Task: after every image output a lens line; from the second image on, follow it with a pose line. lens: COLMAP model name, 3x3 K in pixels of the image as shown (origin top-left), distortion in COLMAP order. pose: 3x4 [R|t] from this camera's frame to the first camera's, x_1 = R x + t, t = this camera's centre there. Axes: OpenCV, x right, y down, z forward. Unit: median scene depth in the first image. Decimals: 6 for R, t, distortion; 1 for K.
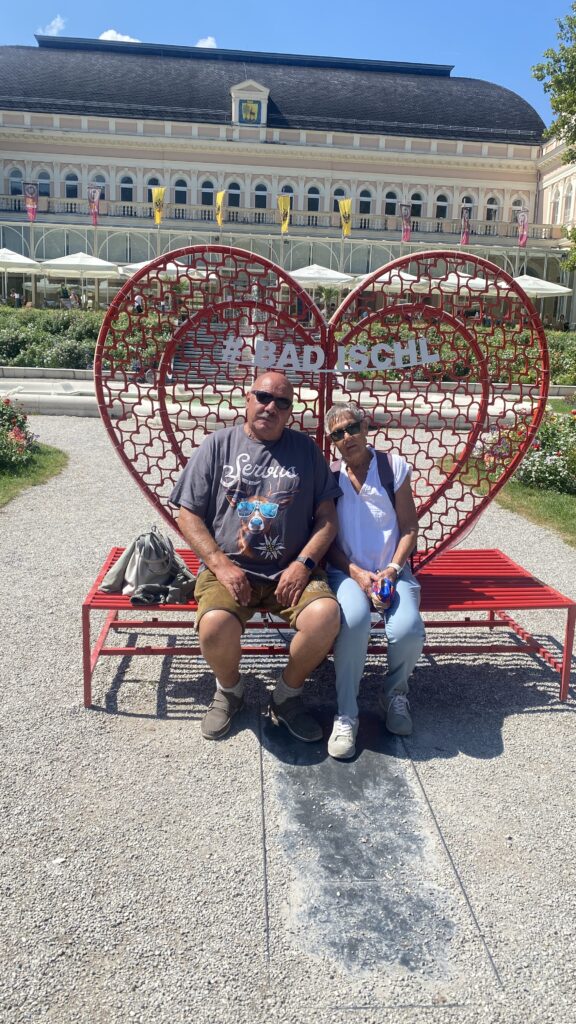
lens RADIAL K [[789.5, 0, 288.0], [0, 789.5, 512.0], [0, 0, 1]] dist [0.046027, -0.053613]
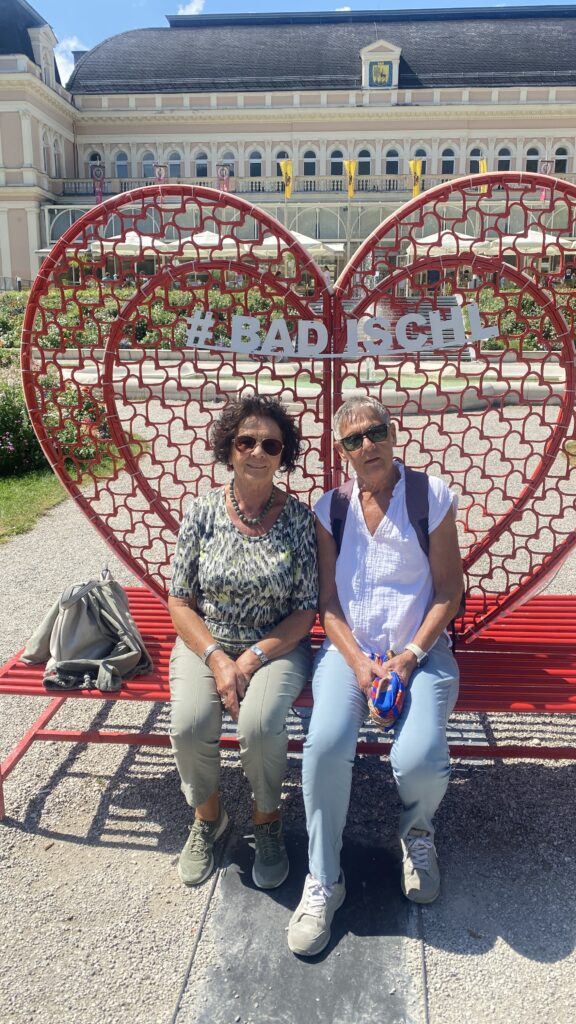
lens RADIAL K [[802.5, 0, 288.0], [0, 802.5, 512.0], [0, 0, 1]] dist [0.006388, 0.007088]
pose [[0.986168, 0.004904, -0.165679, 0.121937], [-0.000306, 0.999614, 0.027766, -0.056312], [0.165751, -0.027331, 0.985789, 0.272265]]
